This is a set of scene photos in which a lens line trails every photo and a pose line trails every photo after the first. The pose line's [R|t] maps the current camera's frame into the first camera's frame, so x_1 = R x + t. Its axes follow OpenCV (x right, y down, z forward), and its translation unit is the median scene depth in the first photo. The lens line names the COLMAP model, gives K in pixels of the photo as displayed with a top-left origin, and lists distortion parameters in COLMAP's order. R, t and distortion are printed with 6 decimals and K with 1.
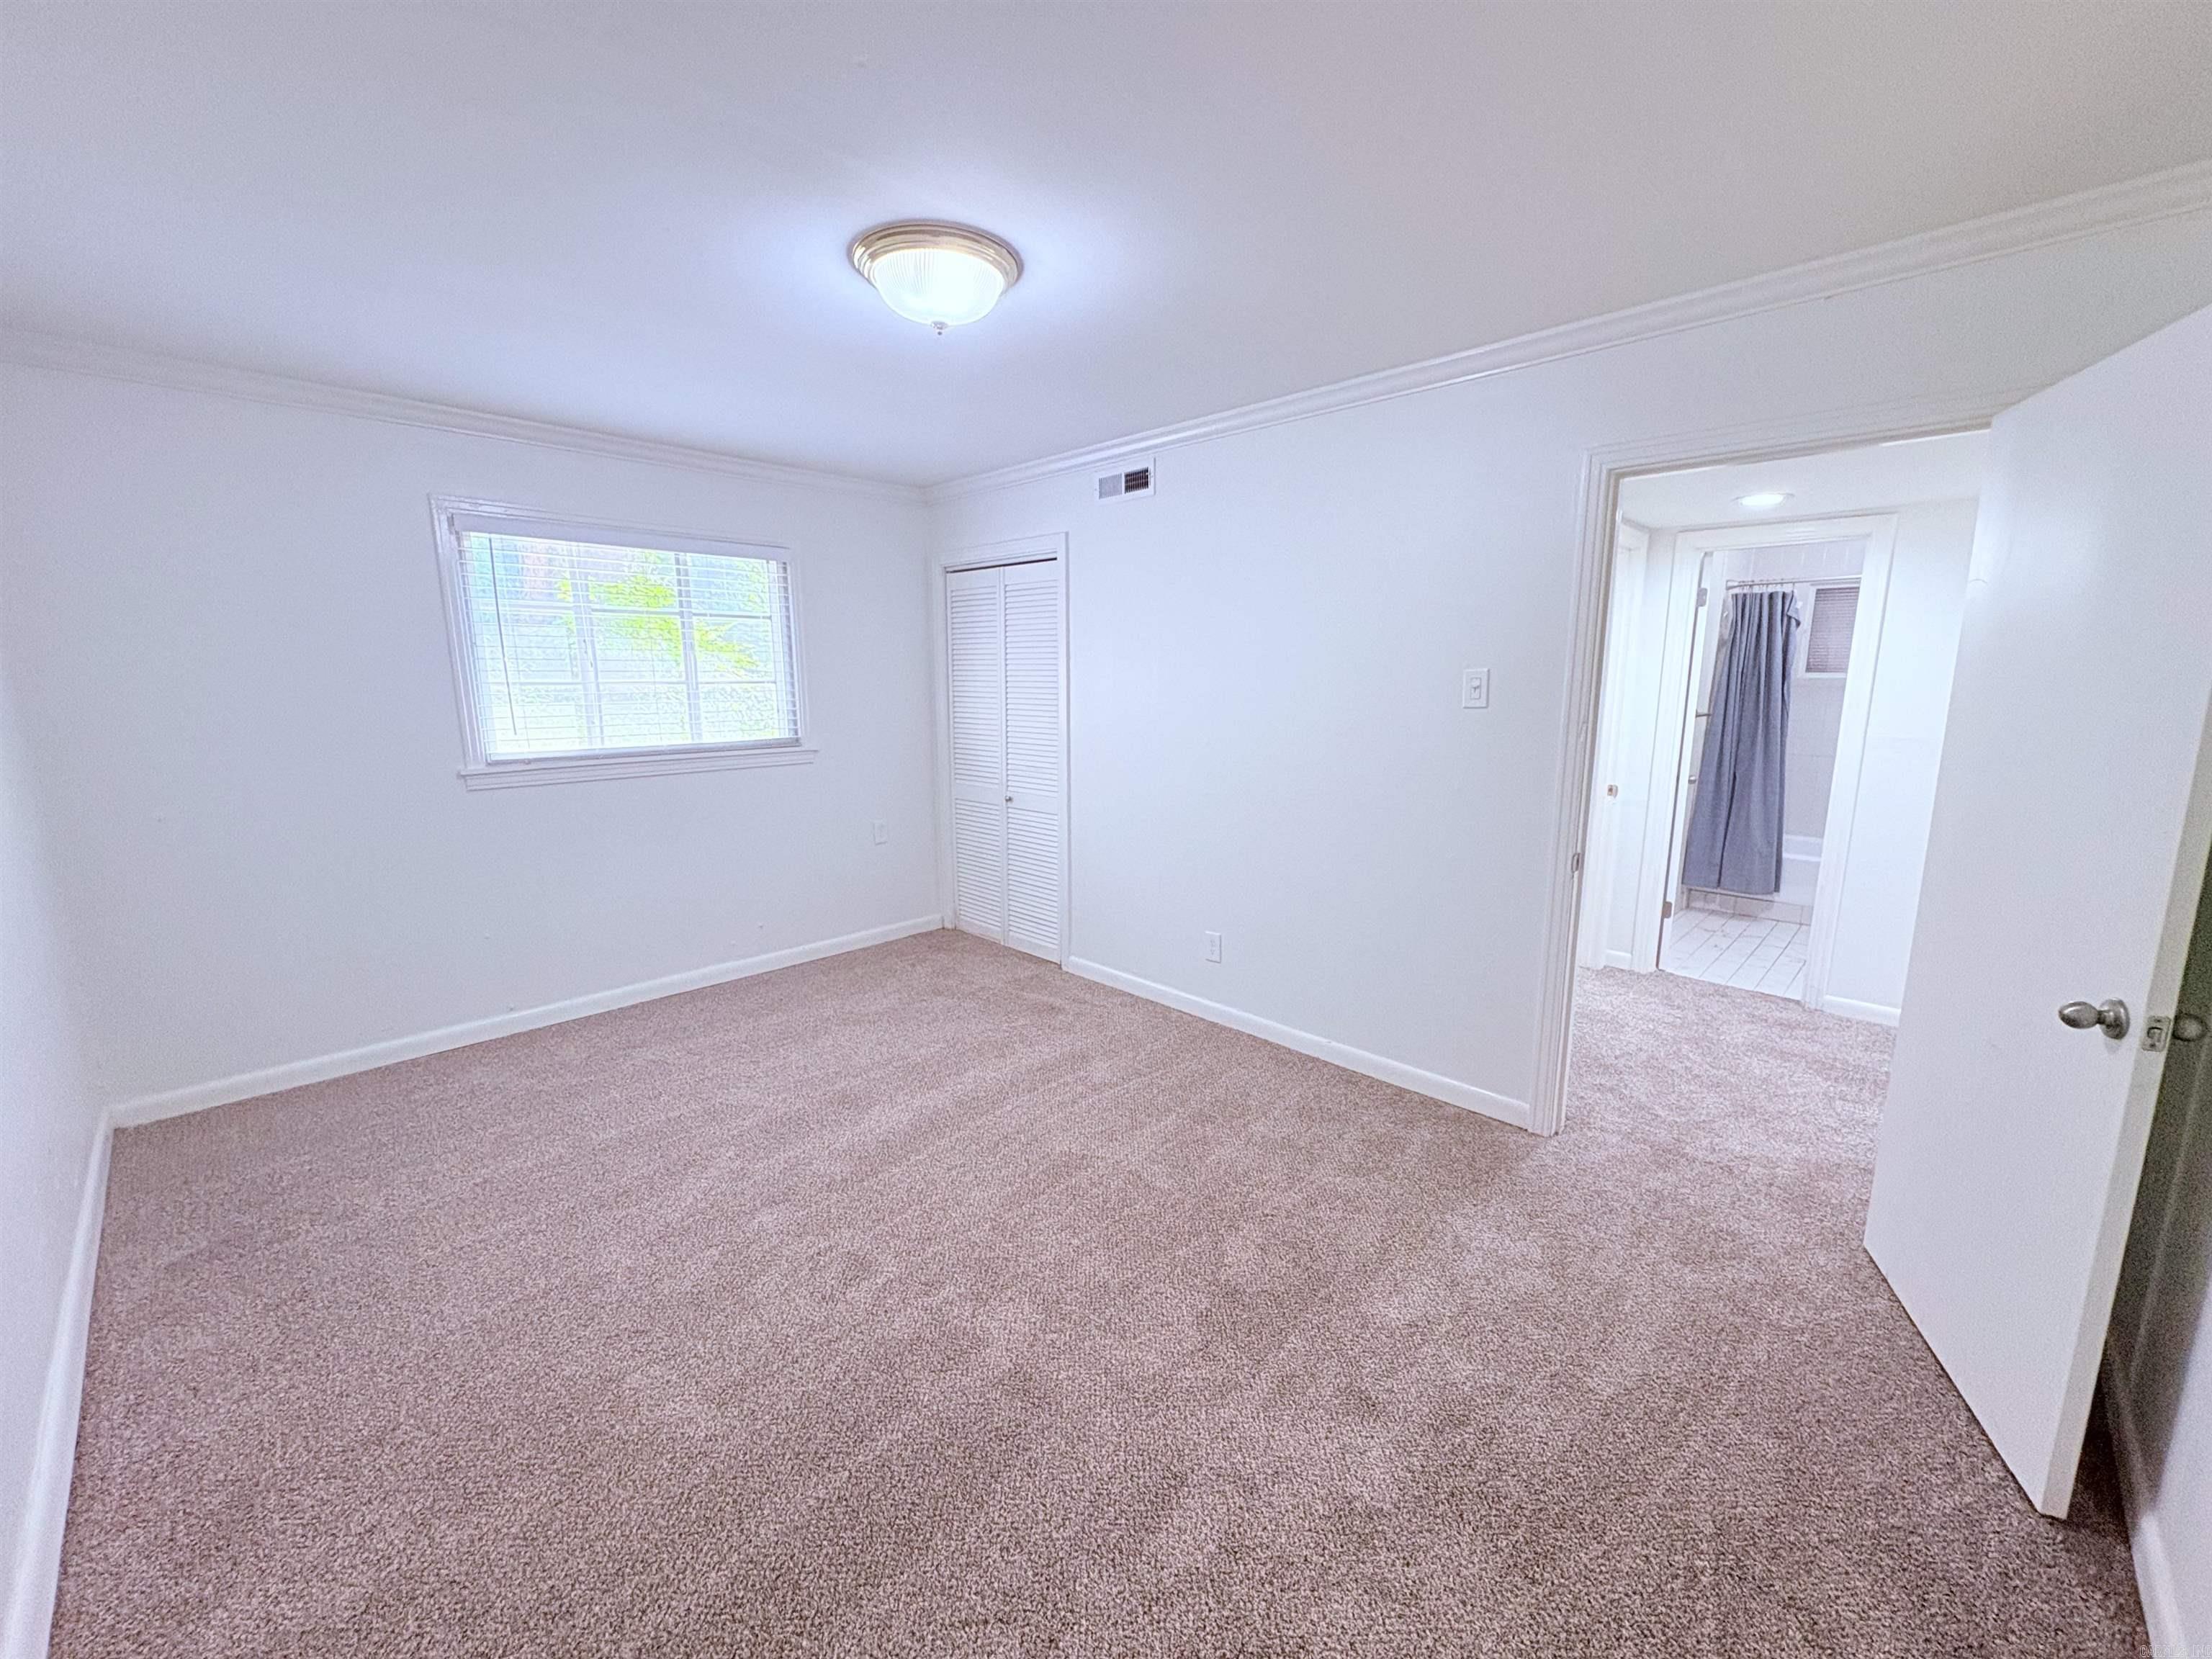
lens RADIAL K [[880.8, 0, 1114.0], [0, 880.8, 830.7], [0, 0, 1]] dist [-0.002251, -0.000620]
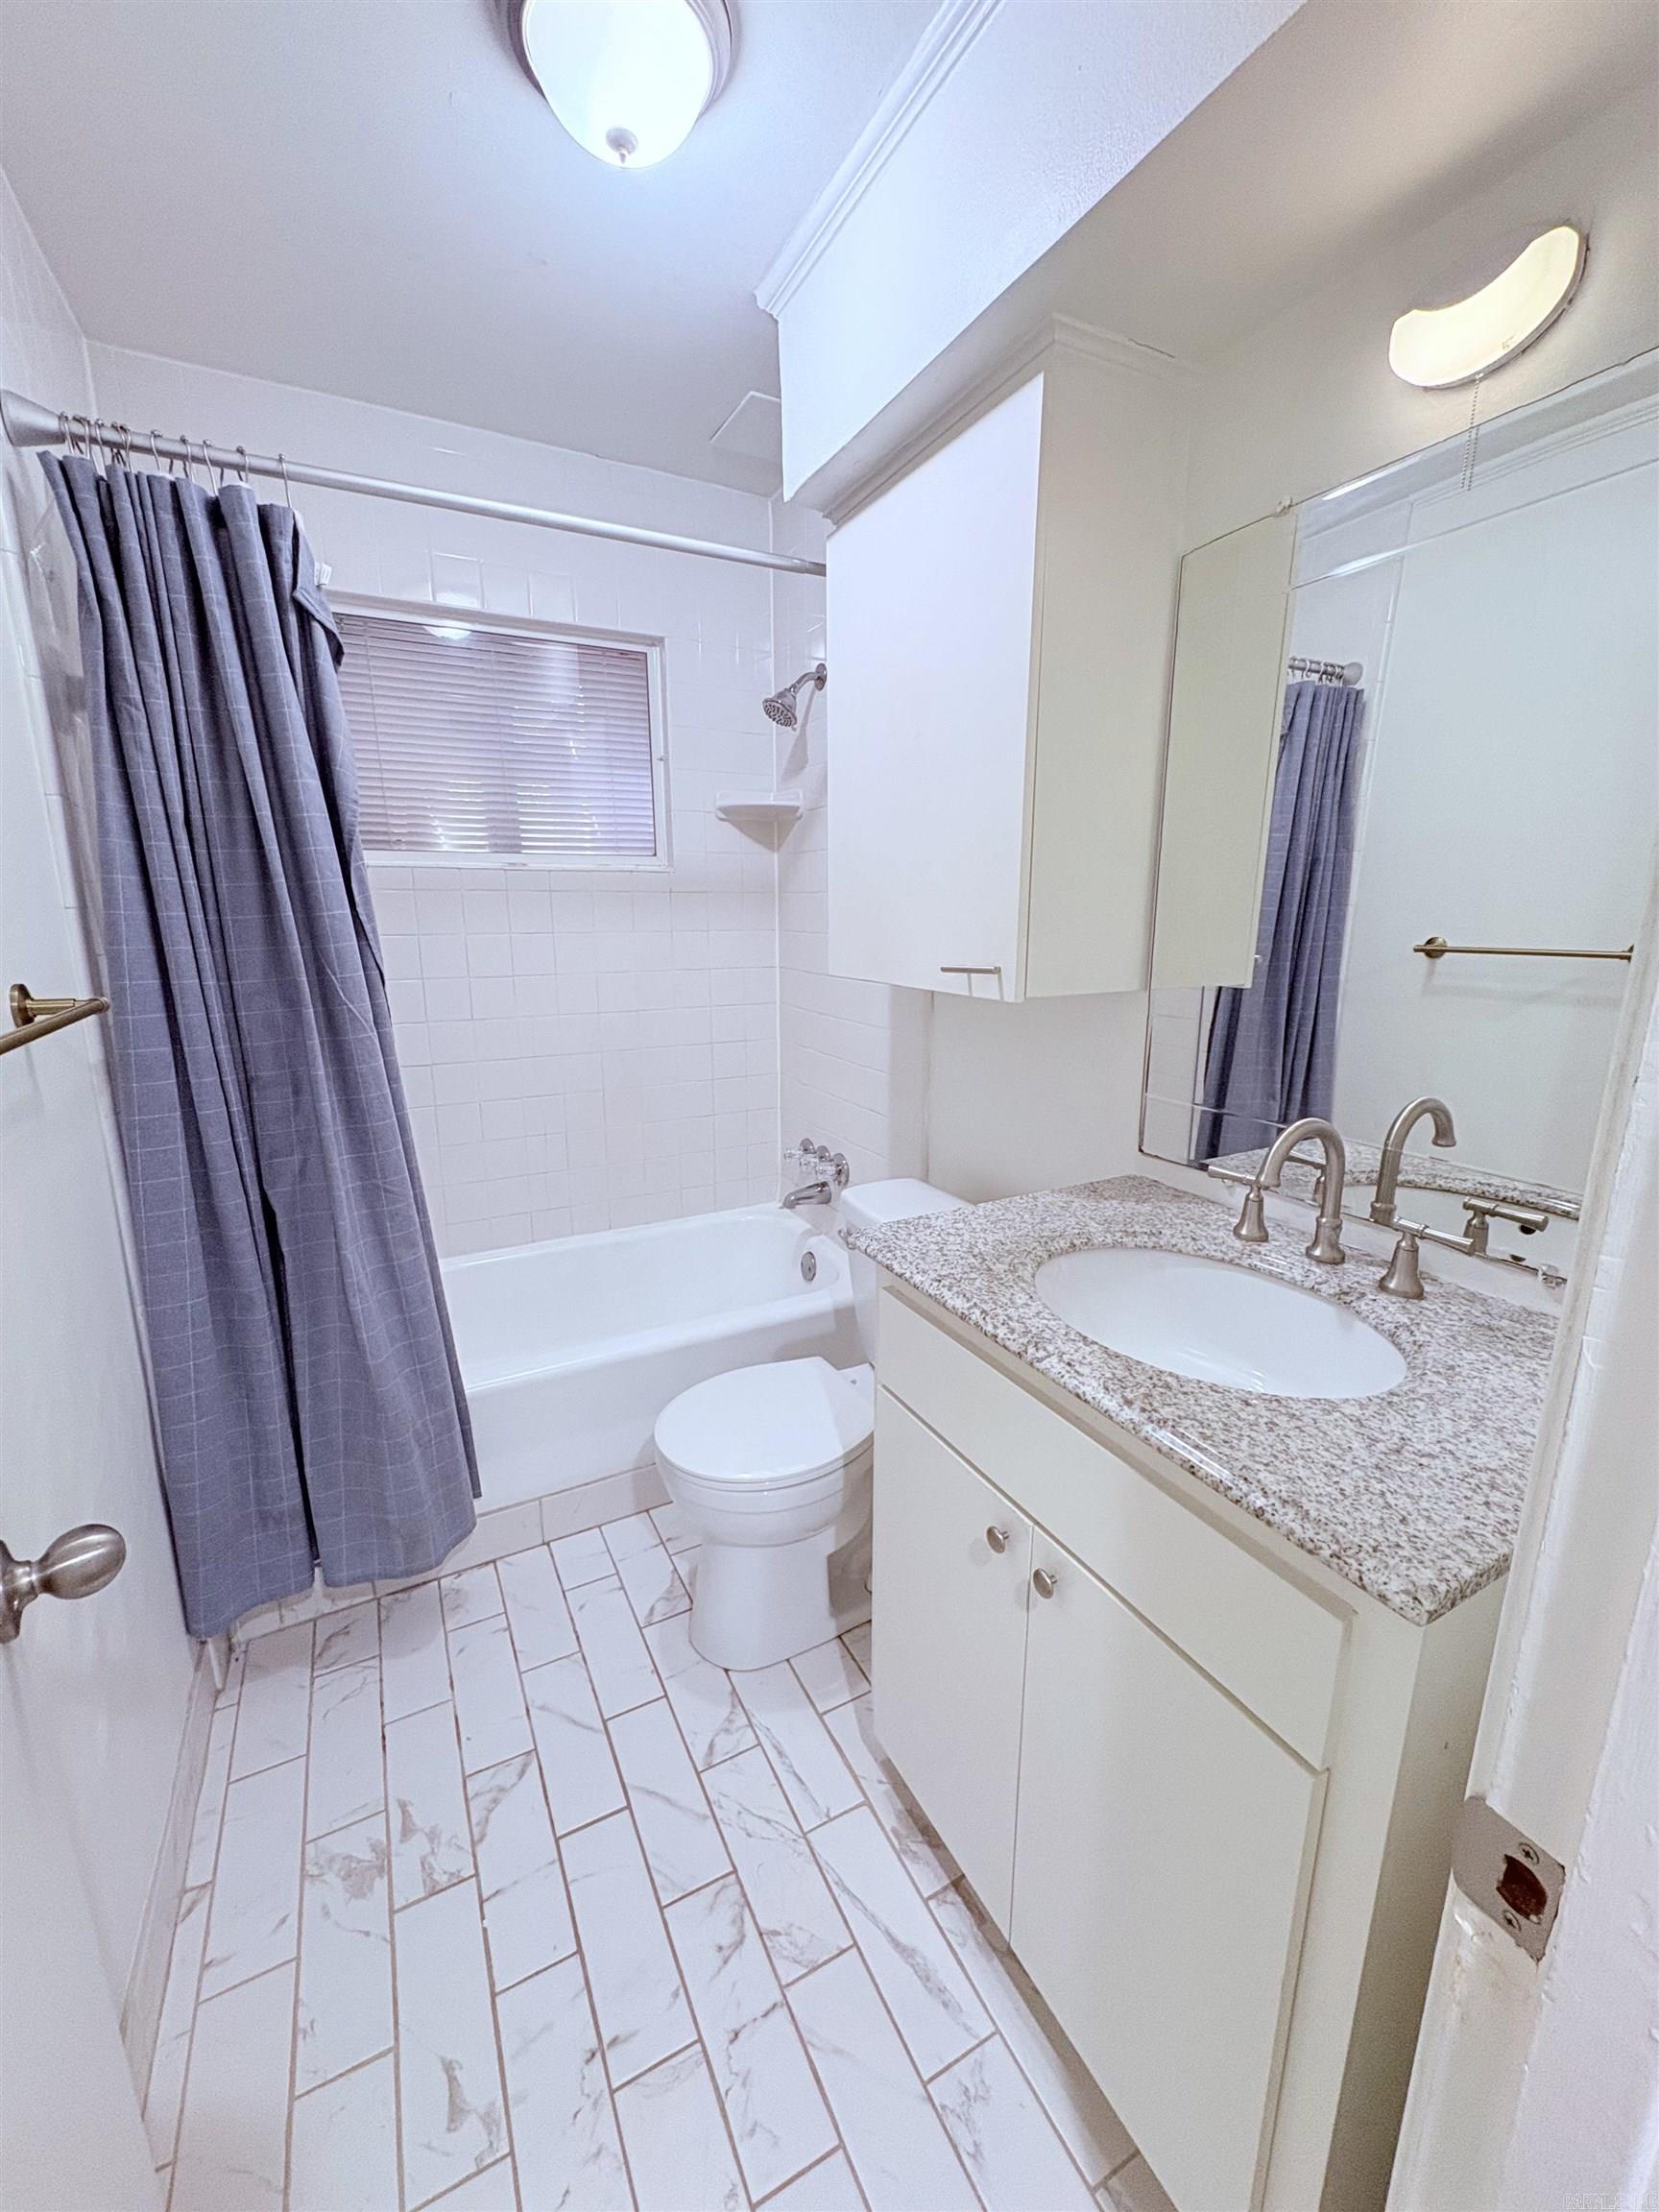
lens RADIAL K [[880.8, 0, 835.7], [0, 880.8, 1095.1], [0, 0, 1]] dist [-0.002251, -0.000620]
pose [[0.370844, -0.214536, 0.903576, 0.539470], [0.163354, 0.972851, 0.163941, -0.114949], [-0.914216, 0.086807, 0.395821, 0.738048]]
